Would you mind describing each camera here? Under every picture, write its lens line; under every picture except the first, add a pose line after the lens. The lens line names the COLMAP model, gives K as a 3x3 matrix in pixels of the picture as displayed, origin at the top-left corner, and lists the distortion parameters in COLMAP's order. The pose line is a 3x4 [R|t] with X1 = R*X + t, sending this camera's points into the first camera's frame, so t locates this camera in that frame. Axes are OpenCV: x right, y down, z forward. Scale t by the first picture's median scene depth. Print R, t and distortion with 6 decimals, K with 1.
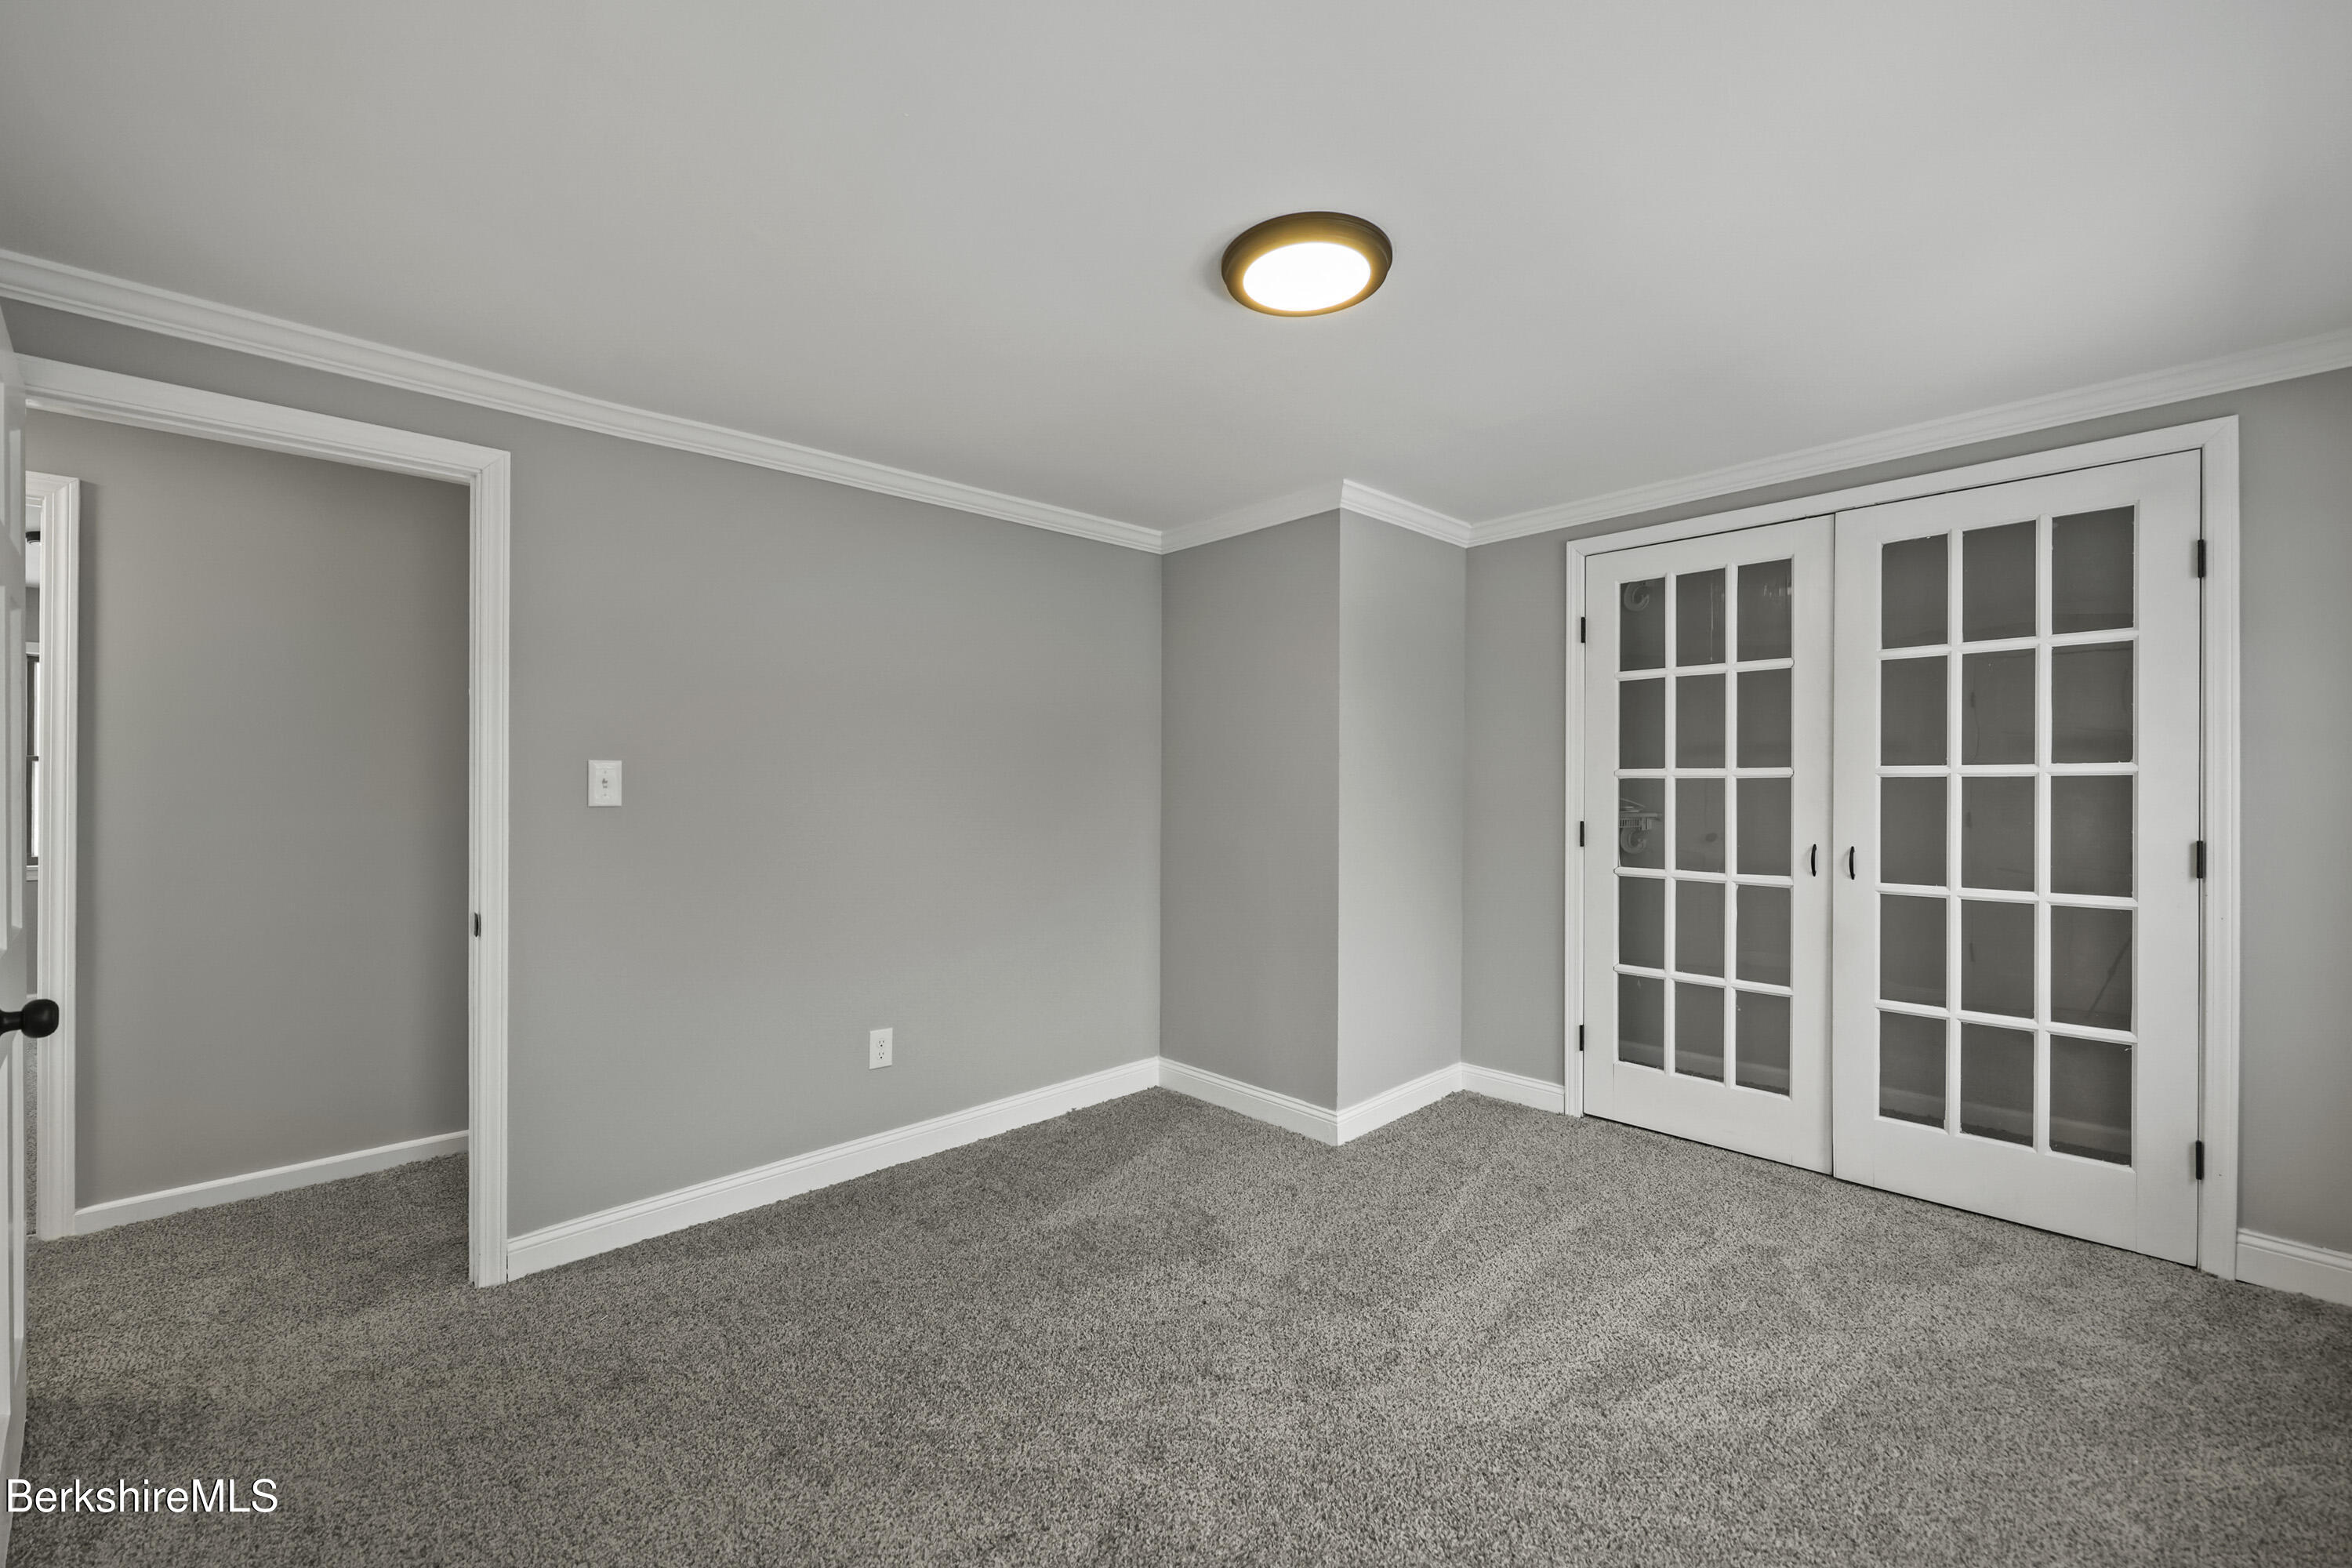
lens RADIAL K [[948.6, 0, 1180.6], [0, 948.6, 787.4], [0, 0, 1]] dist [0.001554, 0.000238]
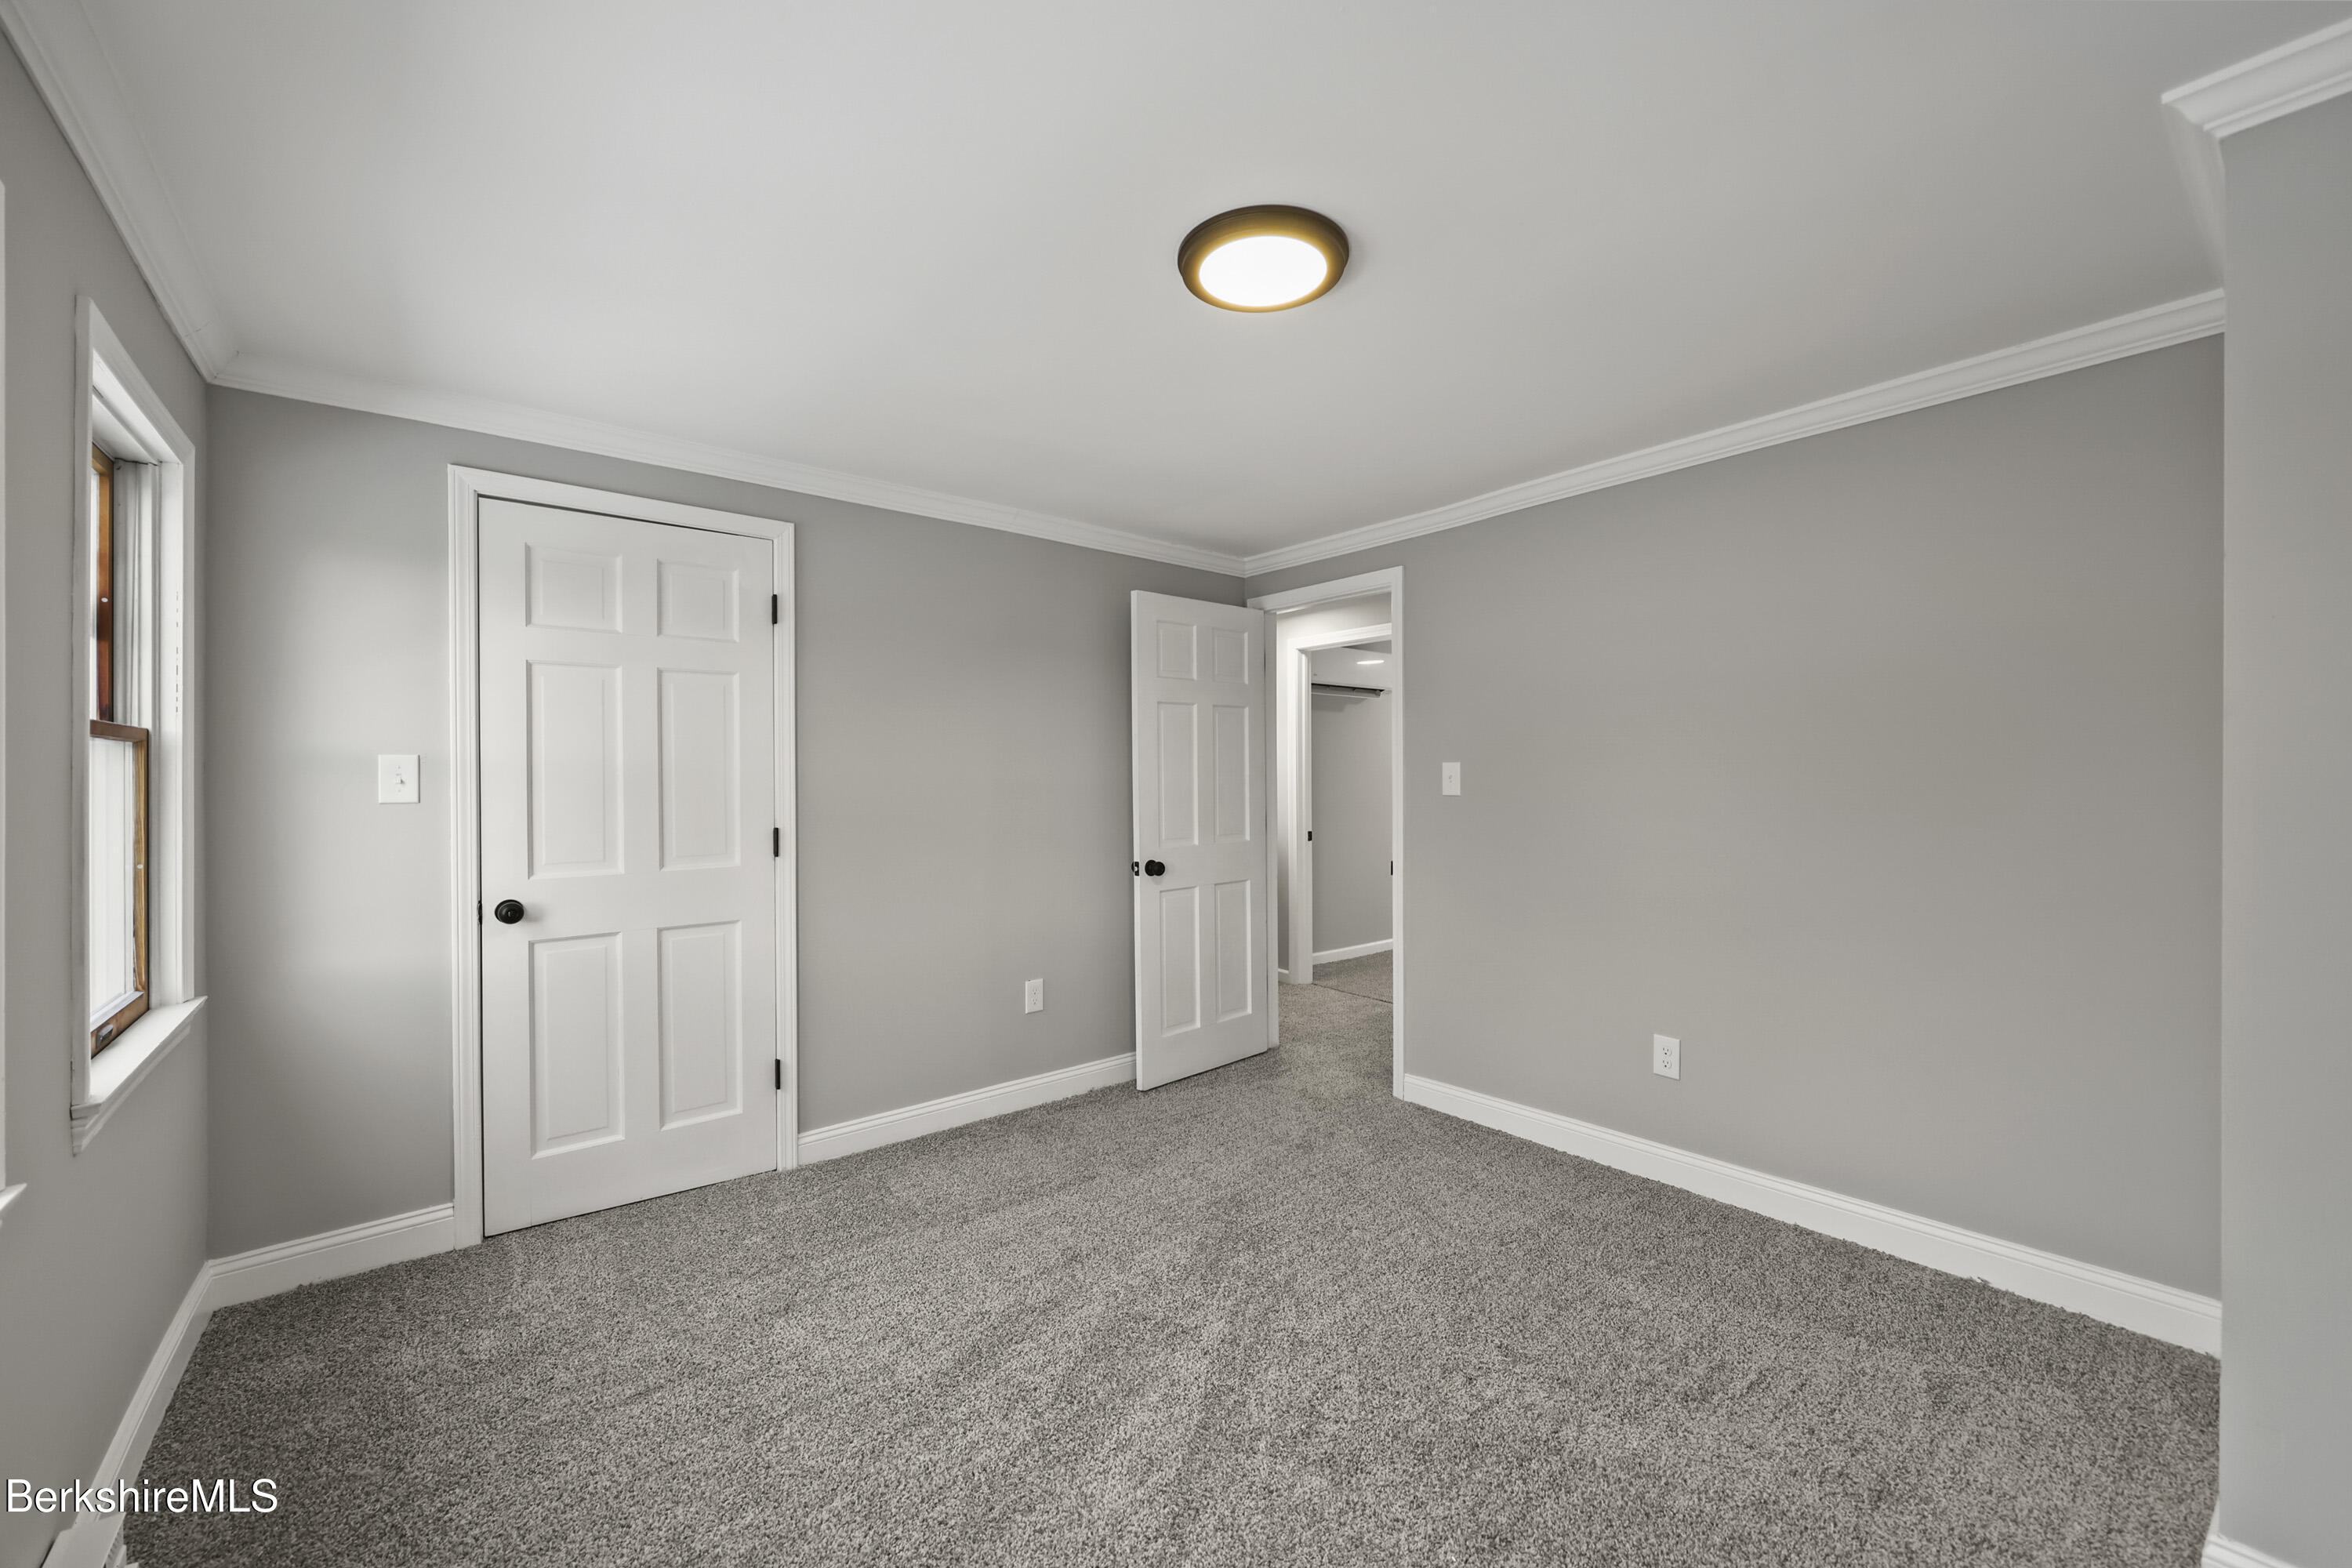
lens RADIAL K [[948.6, 0, 1180.6], [0, 948.6, 787.4], [0, 0, 1]] dist [0.001554, 0.000238]
pose [[-0.084077, 0.006004, -0.996441, 0.630594], [0.000570, 0.999982, 0.005977, -0.000423], [0.996459, -0.000065, -0.084079, 0.560070]]
